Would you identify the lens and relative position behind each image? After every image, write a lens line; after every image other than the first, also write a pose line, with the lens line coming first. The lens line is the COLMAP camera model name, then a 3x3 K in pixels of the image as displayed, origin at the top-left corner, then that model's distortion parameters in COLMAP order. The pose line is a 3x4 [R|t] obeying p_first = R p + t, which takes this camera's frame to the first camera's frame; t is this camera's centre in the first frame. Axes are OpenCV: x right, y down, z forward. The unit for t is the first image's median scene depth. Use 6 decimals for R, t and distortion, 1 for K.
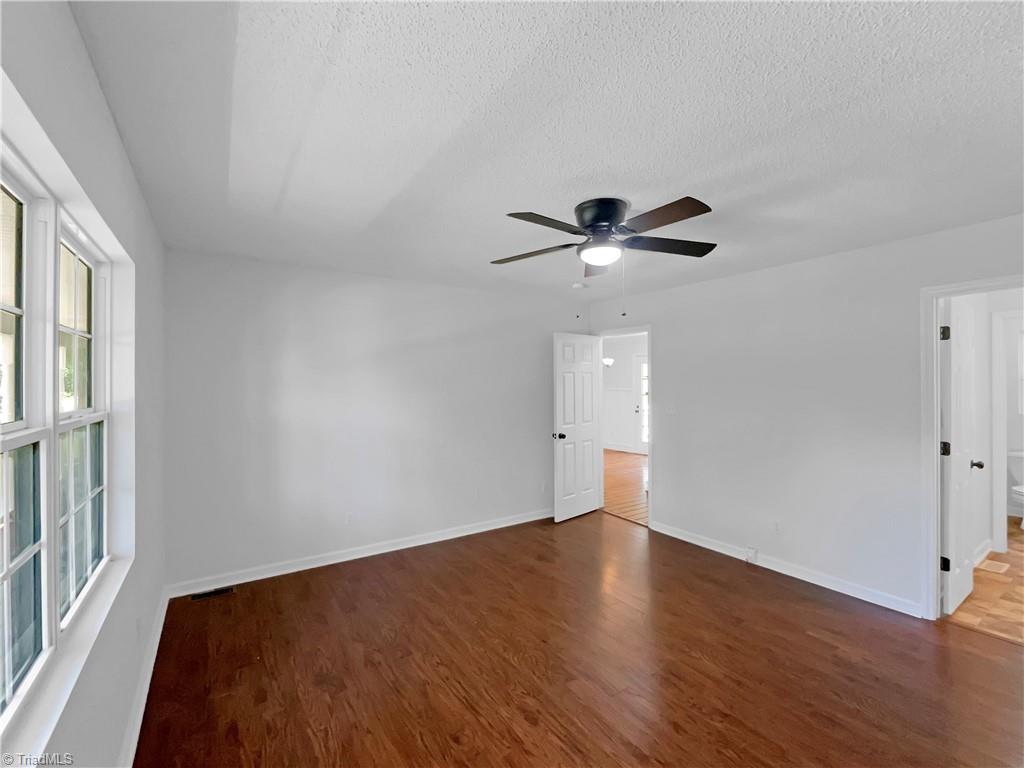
lens RADIAL K [[450.3, 0, 512.0], [0, 450.3, 384.0], [0, 0, 1]] dist [-0.000452, -0.000175]
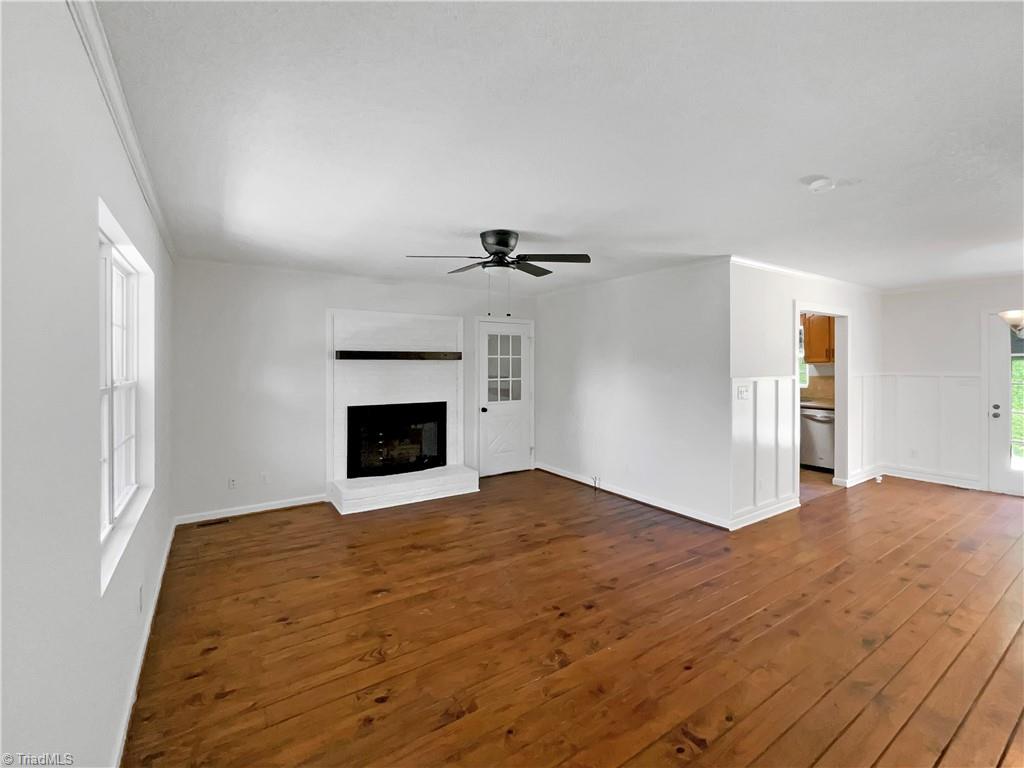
lens RADIAL K [[450.3, 0, 512.0], [0, 450.3, 384.0], [0, 0, 1]] dist [-0.000452, -0.000175]
pose [[0.999876, 0.015189, 0.004094, 0.306997], [-0.015339, 0.999100, 0.039550, 0.002407], [-0.003489, -0.039608, 0.999209, -0.465044]]
